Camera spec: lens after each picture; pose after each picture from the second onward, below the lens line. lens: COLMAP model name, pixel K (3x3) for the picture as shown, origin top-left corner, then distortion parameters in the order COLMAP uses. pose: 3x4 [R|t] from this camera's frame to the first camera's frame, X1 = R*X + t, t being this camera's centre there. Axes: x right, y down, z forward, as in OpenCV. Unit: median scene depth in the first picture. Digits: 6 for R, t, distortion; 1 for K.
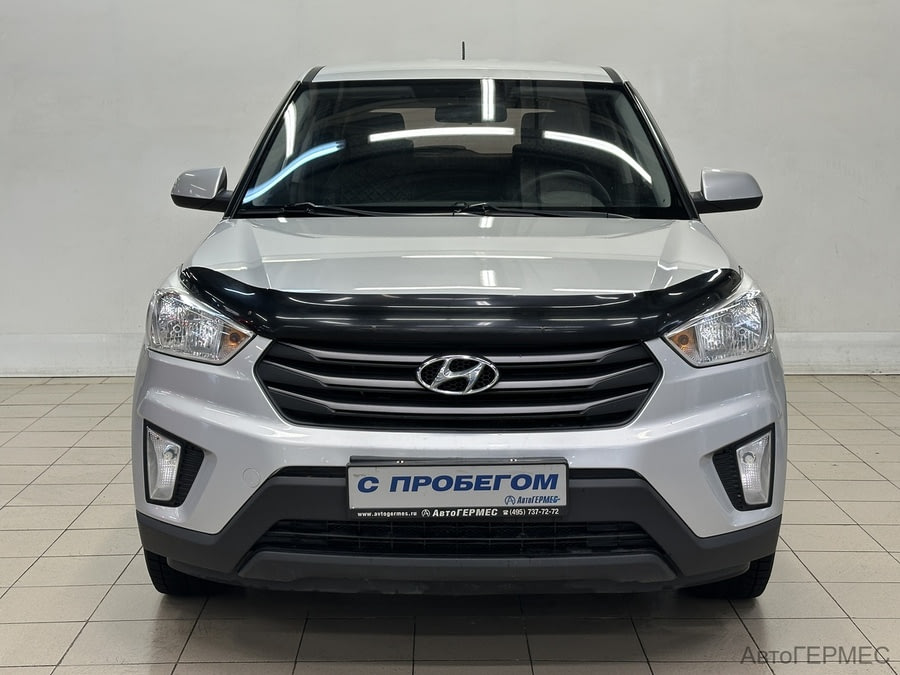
lens RADIAL K [[1343.5, 0, 449.0], [0, 1343.5, 337.4], [0, 0, 1]] dist [0.013640, 0.000000]
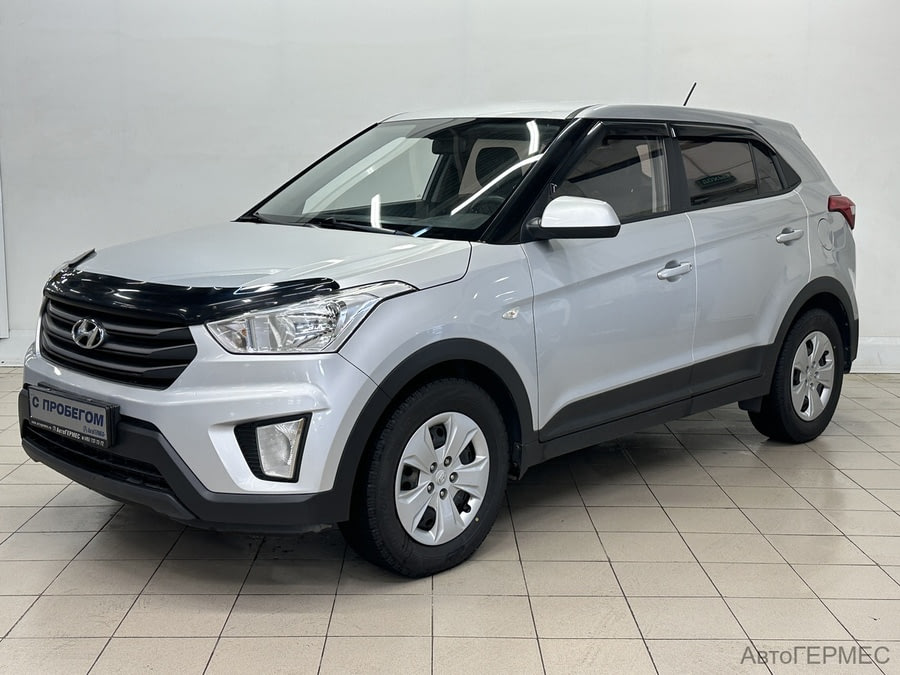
lens RADIAL K [[1127.3, 0, 449.6], [0, 1127.3, 339.2], [0, 0, 1]] dist [0.038074, 0.000000]
pose [[0.750464, 0.118256, -0.650246, 1.013872], [-0.117030, 0.992092, 0.045358, -0.060878], [0.650468, 0.042059, 0.758368, 0.359187]]
